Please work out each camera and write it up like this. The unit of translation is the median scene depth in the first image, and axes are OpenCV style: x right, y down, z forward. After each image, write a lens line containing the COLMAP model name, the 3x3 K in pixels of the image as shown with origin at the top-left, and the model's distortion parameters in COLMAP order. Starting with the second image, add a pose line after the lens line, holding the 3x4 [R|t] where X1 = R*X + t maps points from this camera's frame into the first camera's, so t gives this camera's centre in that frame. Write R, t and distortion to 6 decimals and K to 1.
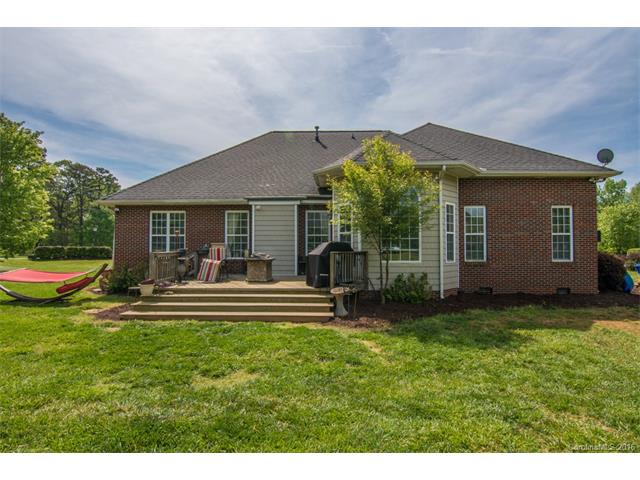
lens RADIAL K [[312.4, 0, 320.1], [0, 312.4, 240.3], [0, 0, 1]] dist [-0.009791, -0.006183]
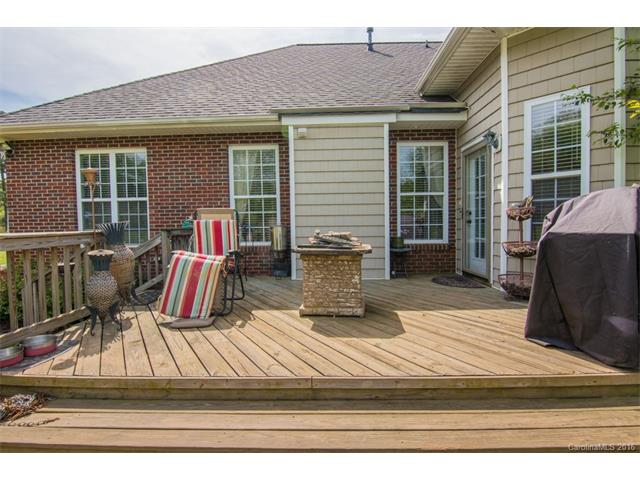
lens RADIAL K [[312.4, 0, 322.7], [0, 312.4, 237.4], [0, 0, 1]] dist [-0.009791, -0.006183]
pose [[0.999838, -0.015244, 0.009601, -0.174911], [0.014660, 0.998194, 0.058250, 0.021687], [-0.010472, -0.058100, 0.998256, 0.537813]]
